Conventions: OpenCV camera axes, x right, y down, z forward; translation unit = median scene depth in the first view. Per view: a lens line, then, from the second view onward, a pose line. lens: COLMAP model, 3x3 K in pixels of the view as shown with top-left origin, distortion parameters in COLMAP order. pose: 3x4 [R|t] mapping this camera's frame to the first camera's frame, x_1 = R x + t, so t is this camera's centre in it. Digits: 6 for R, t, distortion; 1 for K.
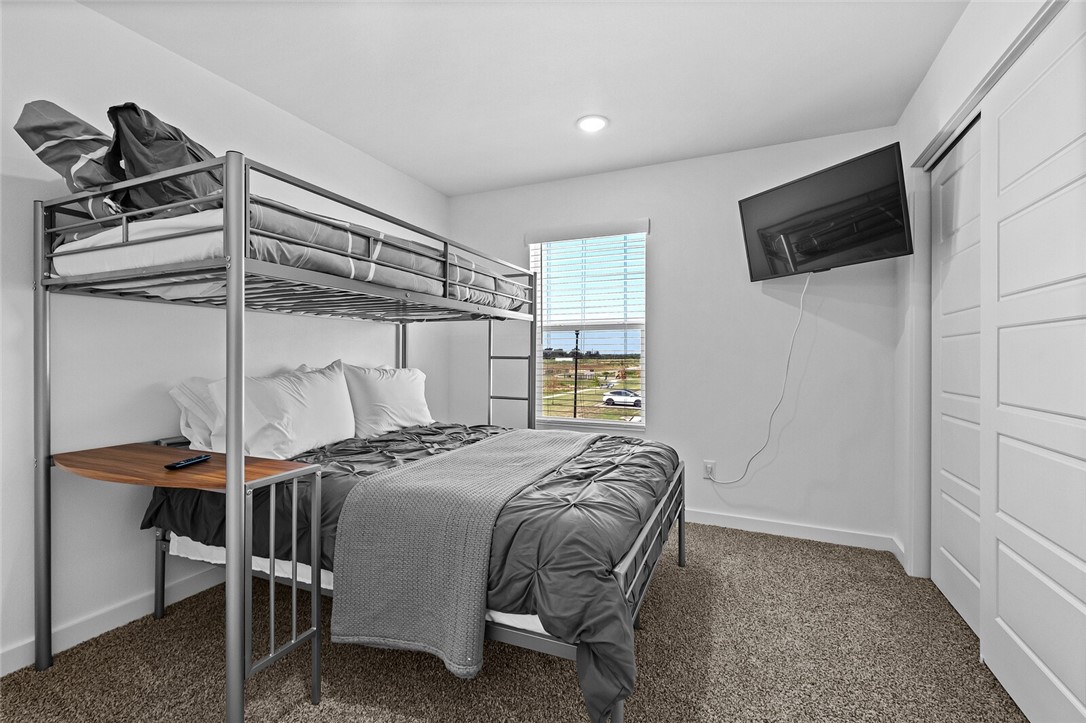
lens RADIAL K [[483.6, 0, 545.2], [0, 483.6, 358.0], [0, 0, 1]] dist [0.001696, -0.001393]
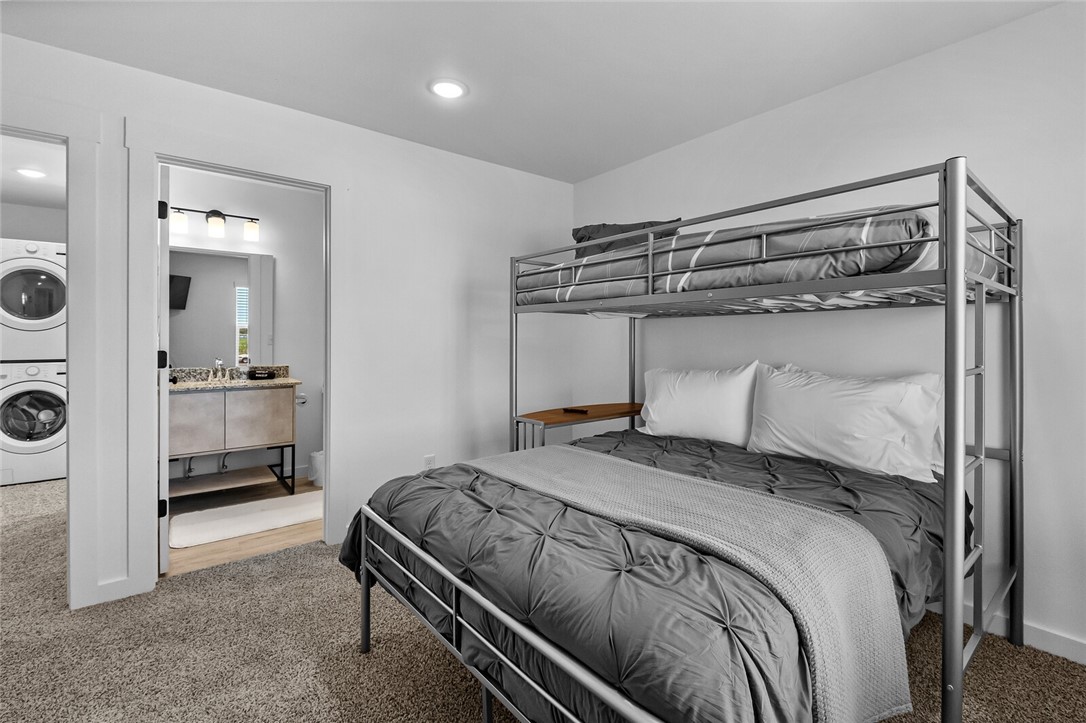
lens RADIAL K [[483.6, 0, 551.2], [0, 483.6, 348.1], [0, 0, 1]] dist [0.001696, -0.001393]
pose [[-0.462452, 0.010340, -0.886584, 0.794312], [-0.002416, 0.999914, 0.012922, -0.040773], [0.886641, 0.008118, -0.462387, 1.469765]]
